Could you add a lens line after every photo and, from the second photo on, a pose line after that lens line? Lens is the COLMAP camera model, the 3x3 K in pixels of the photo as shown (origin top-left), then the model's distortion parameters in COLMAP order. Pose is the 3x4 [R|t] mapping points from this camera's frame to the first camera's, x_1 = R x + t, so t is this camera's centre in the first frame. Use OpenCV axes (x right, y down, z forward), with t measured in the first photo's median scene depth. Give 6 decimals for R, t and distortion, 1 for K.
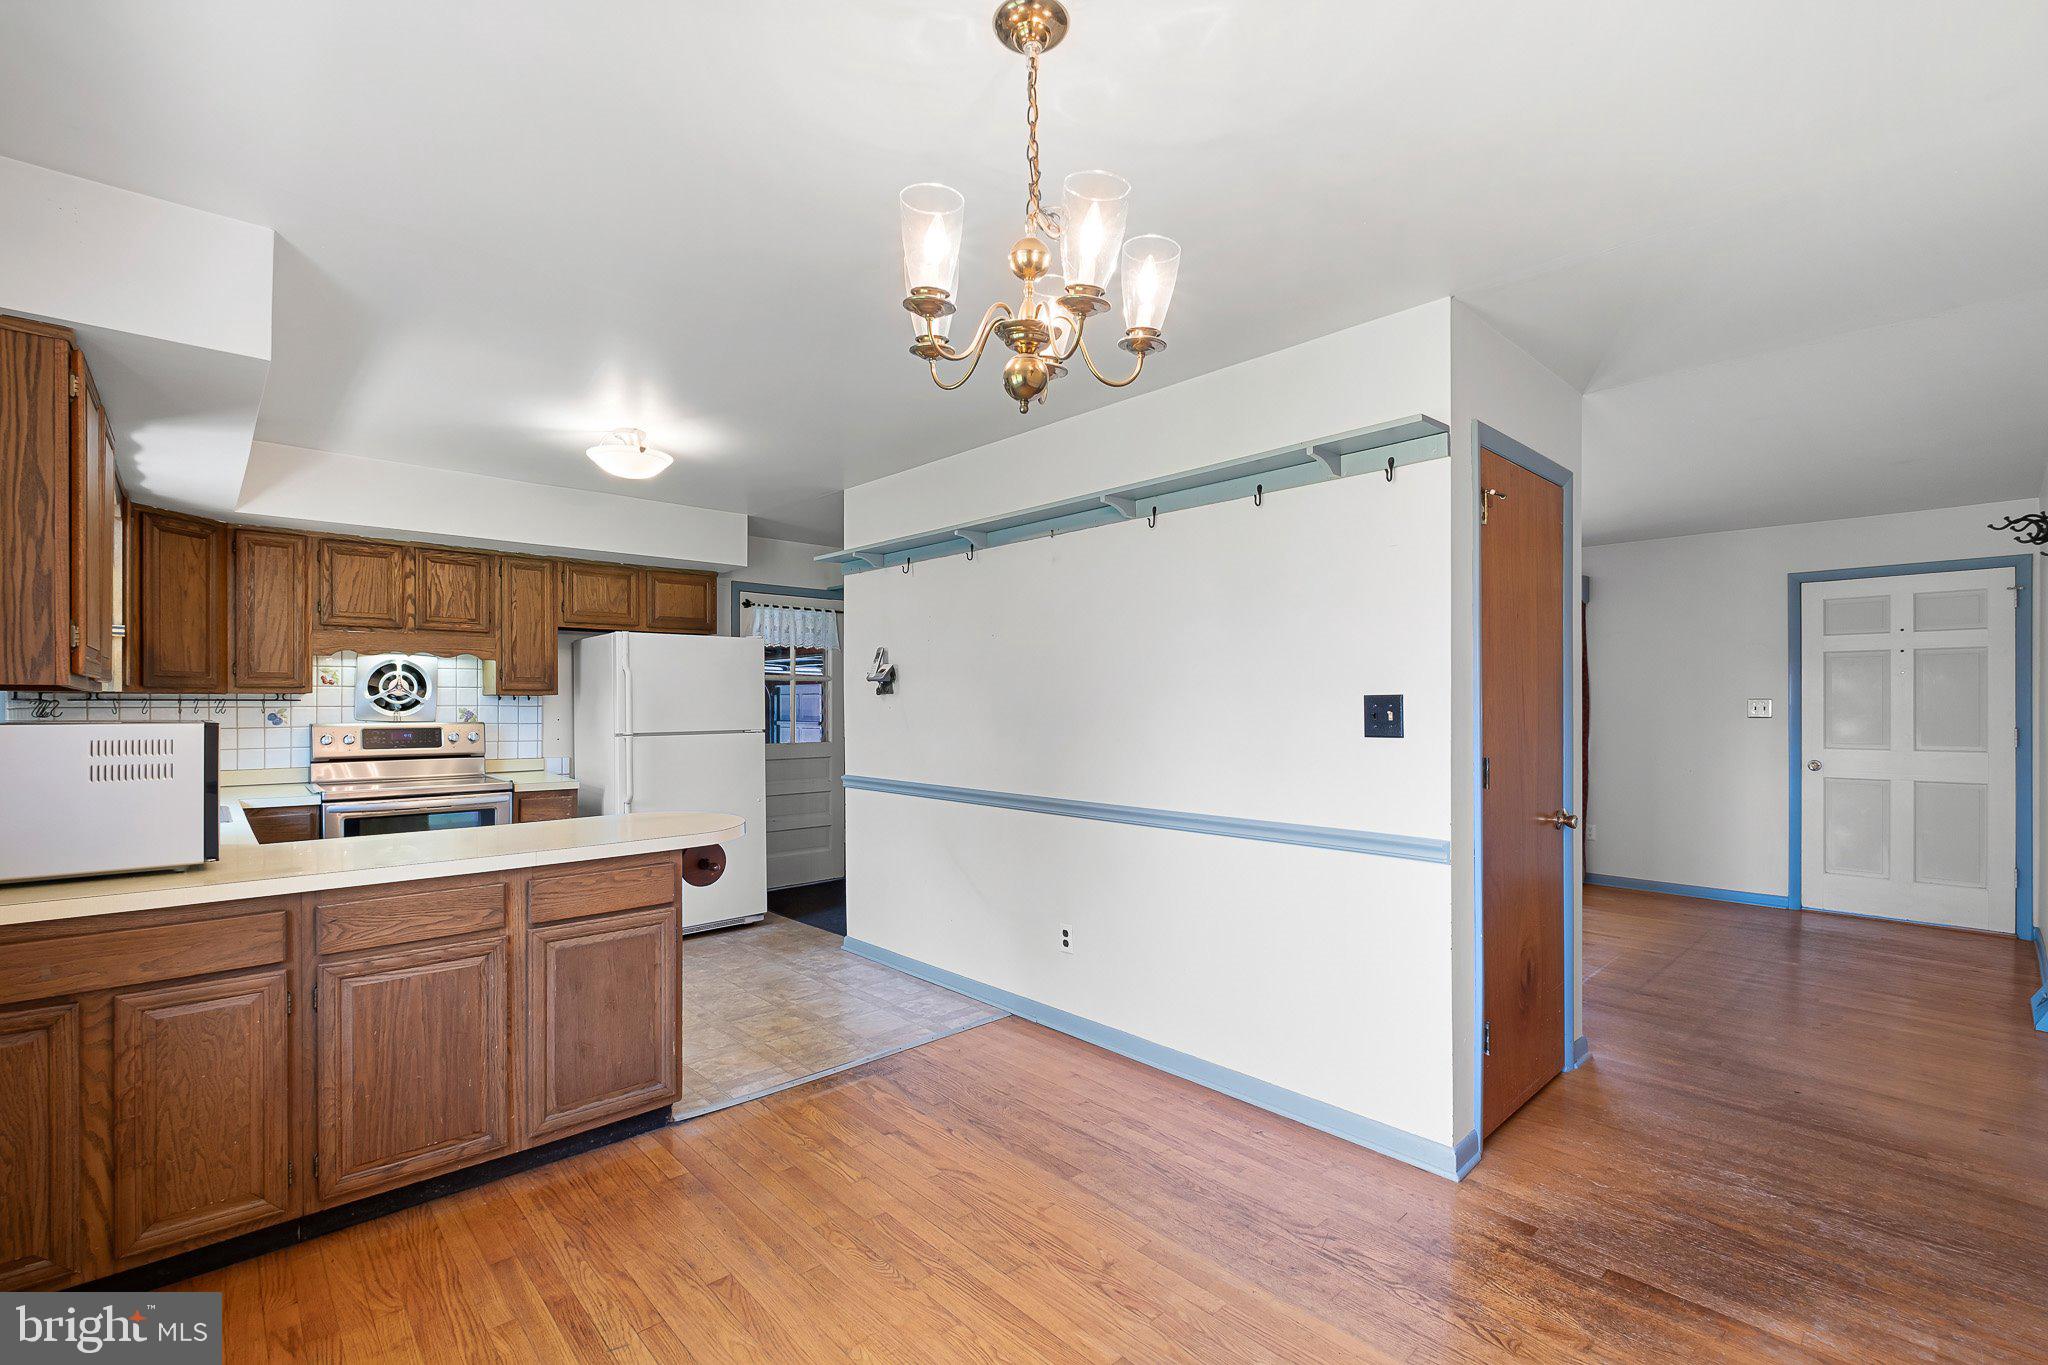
lens RADIAL K [[895.1, 0, 1011.4], [0, 895.1, 707.5], [0, 0, 1]] dist [-0.008014, -0.001420]
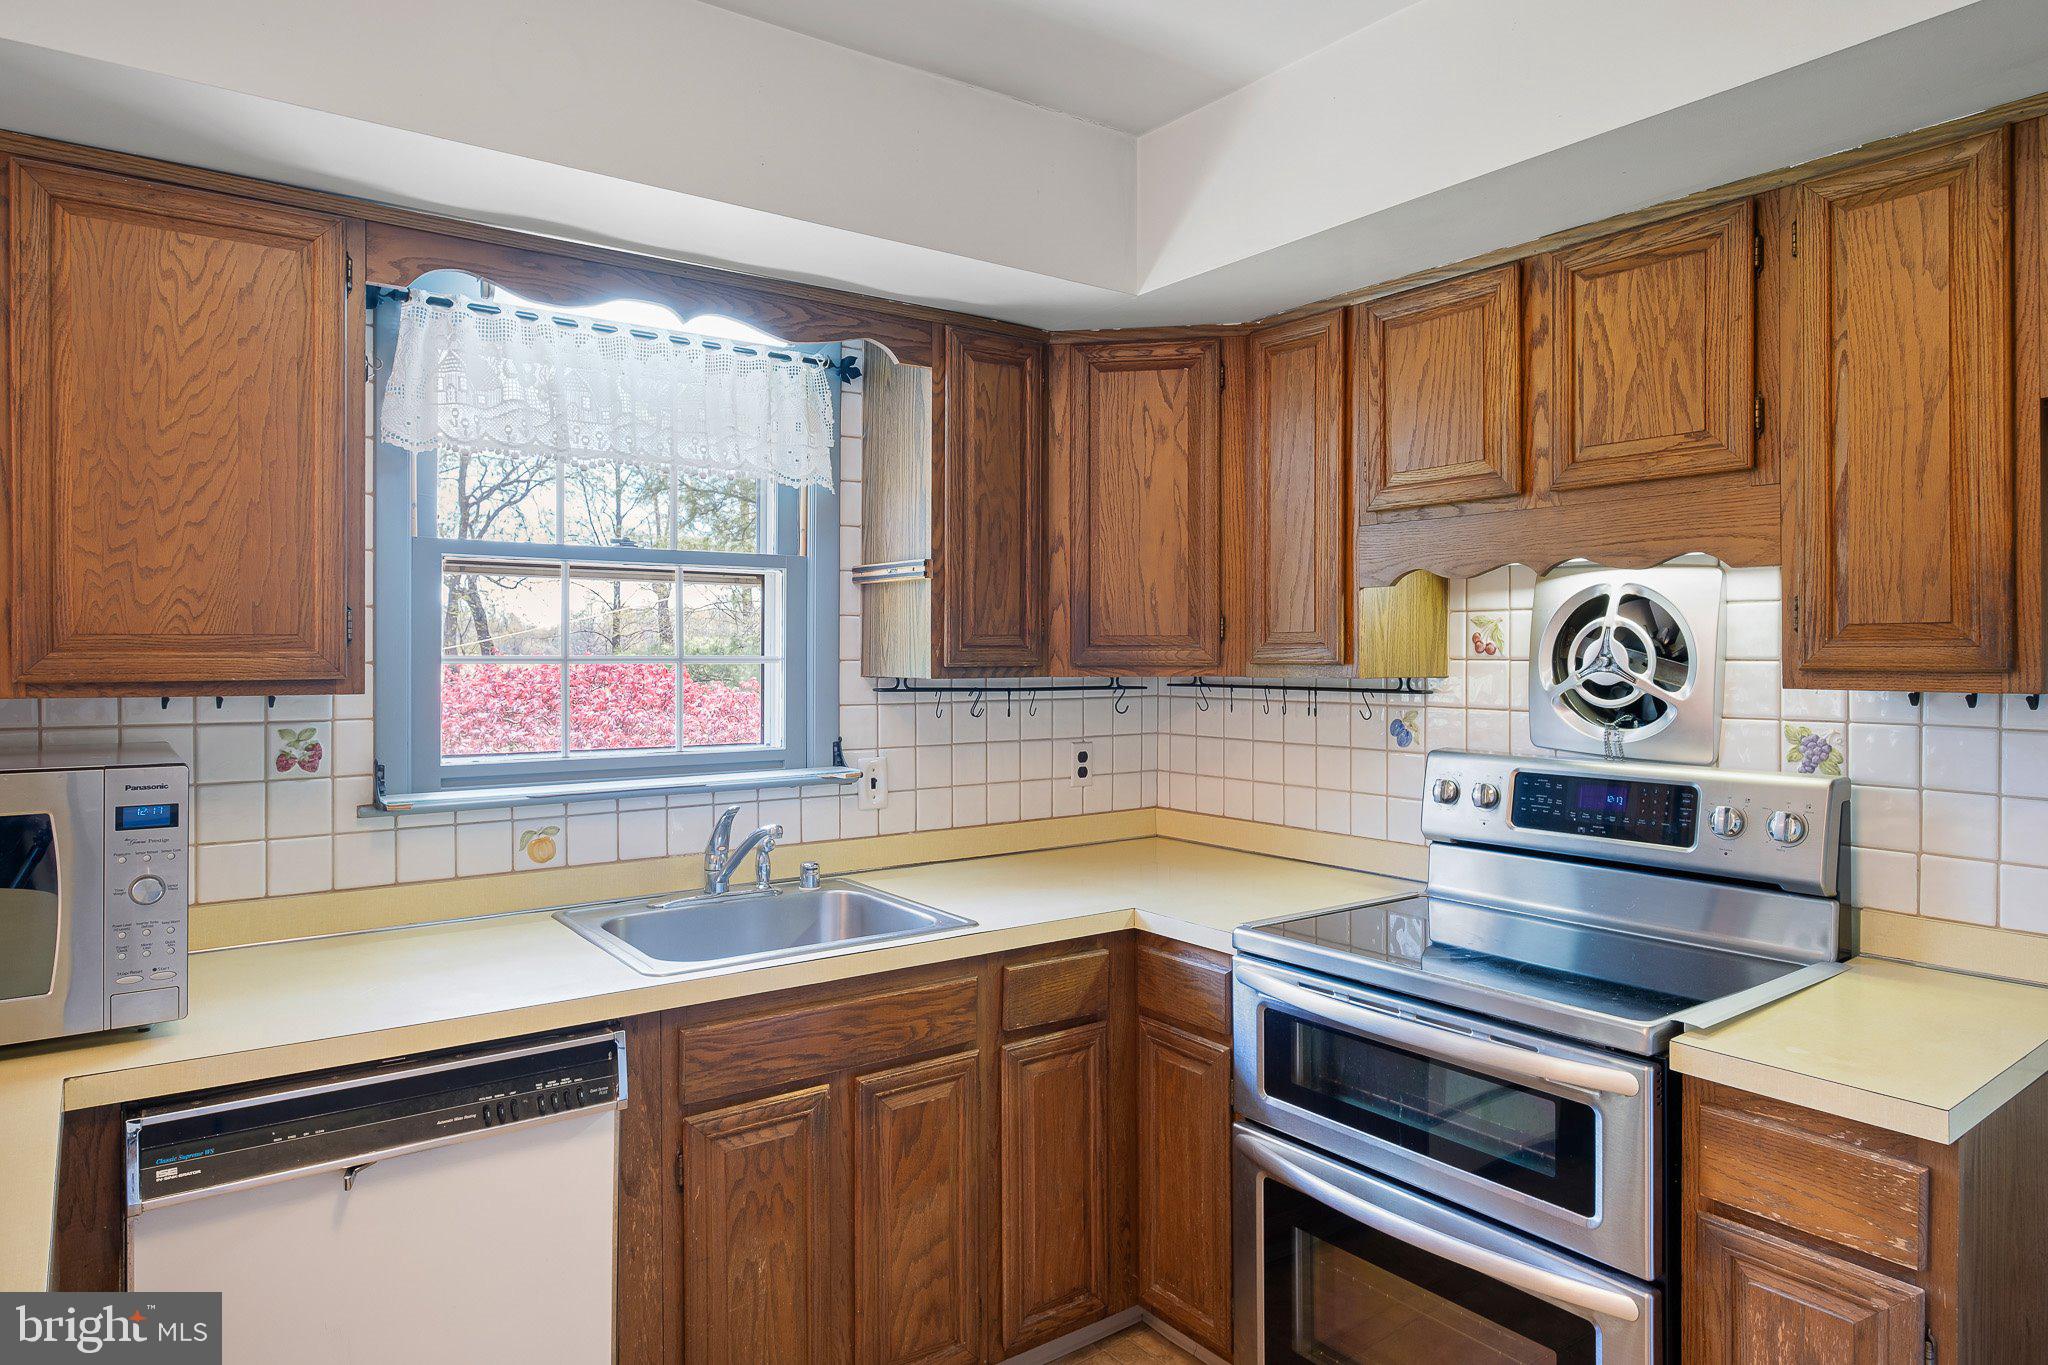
lens RADIAL K [[1243.3, 0, 1037.5], [0, 1243.3, 649.5], [0, 0, 1]] dist [0.000619, 0.005105]
pose [[-0.102272, 0.000368, -0.994756, -0.217441], [-0.004731, 0.999988, 0.000856, -0.033740], [0.994745, 0.004794, -0.102269, 1.051561]]
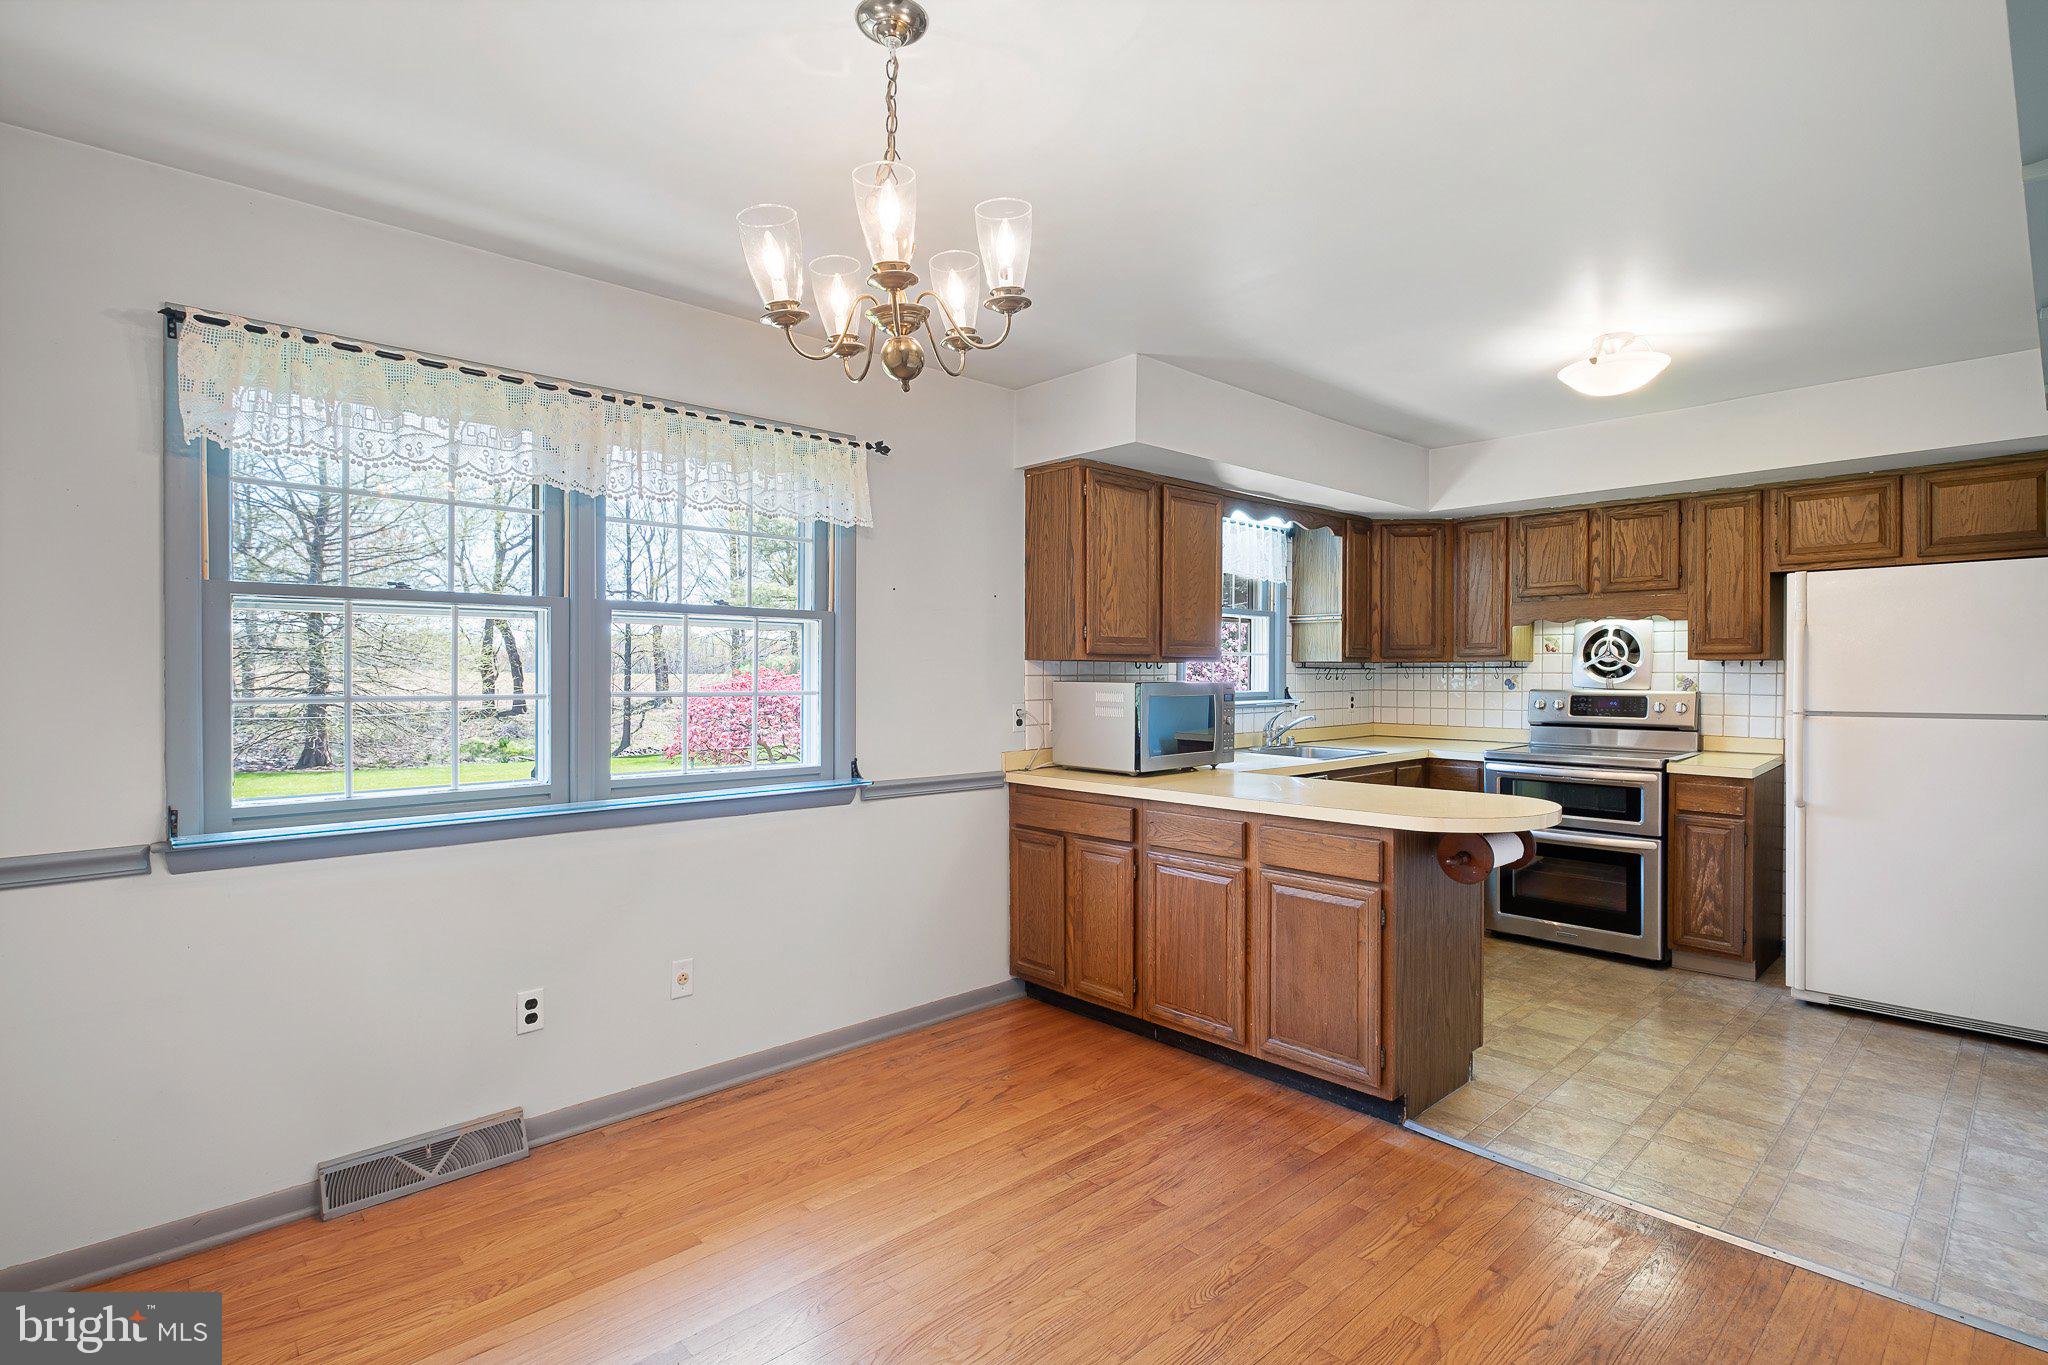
lens RADIAL K [[988.3, 0, 1039.8], [0, 988.3, 679.4], [0, 0, 1]] dist [0.006166, -0.000443]
pose [[0.017969, 0.010598, -0.999782, 0.483175], [-0.003949, 0.999937, 0.010529, -0.003955], [0.999831, 0.003759, 0.018010, 0.461673]]
